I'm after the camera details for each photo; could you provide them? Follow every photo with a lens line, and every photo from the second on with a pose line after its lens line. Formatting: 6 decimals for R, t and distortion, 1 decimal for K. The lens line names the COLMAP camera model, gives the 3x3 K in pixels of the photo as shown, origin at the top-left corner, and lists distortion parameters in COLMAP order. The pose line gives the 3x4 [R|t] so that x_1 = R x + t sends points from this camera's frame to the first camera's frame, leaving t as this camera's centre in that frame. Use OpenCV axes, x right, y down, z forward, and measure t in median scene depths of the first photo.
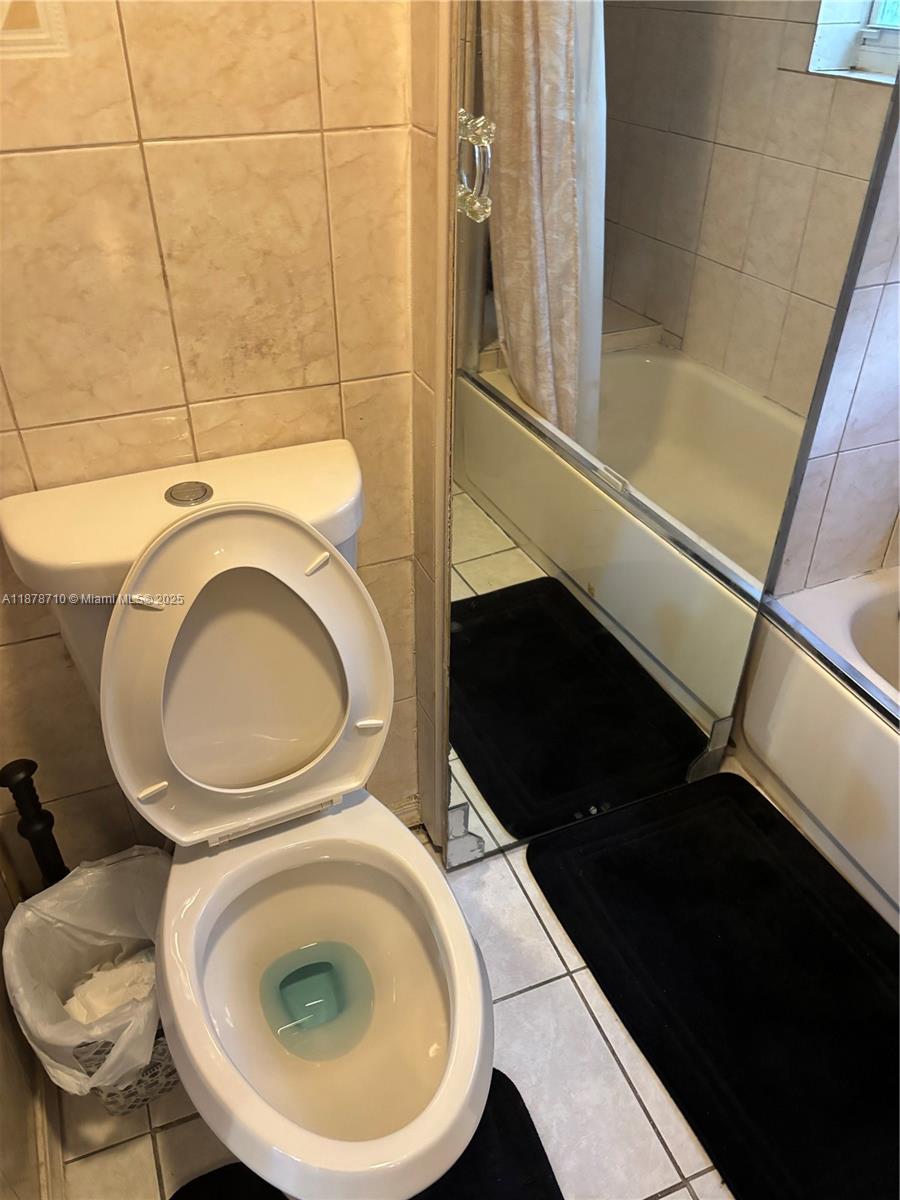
lens RADIAL K [[906.2, 0, 450.0], [0, 906.2, 600.0], [0, 0, 1]] dist [0.004016, -0.010011]
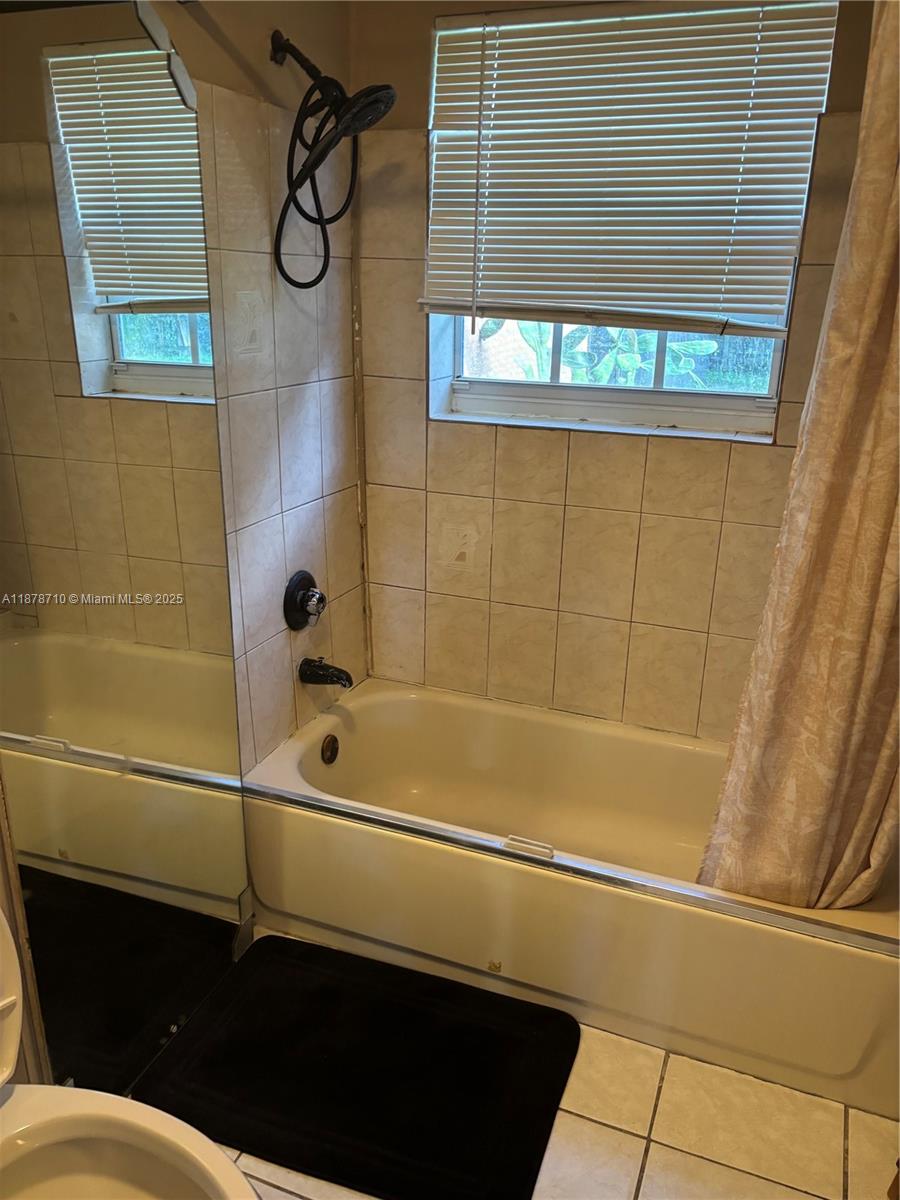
lens RADIAL K [[906.2, 0, 450.0], [0, 906.2, 600.0], [0, 0, 1]] dist [0.004016, -0.010011]
pose [[0.687328, -0.233132, 0.687917, -0.222657], [0.417186, 0.901999, -0.111146, 0.032283], [-0.594589, 0.363383, 0.717229, -0.126367]]
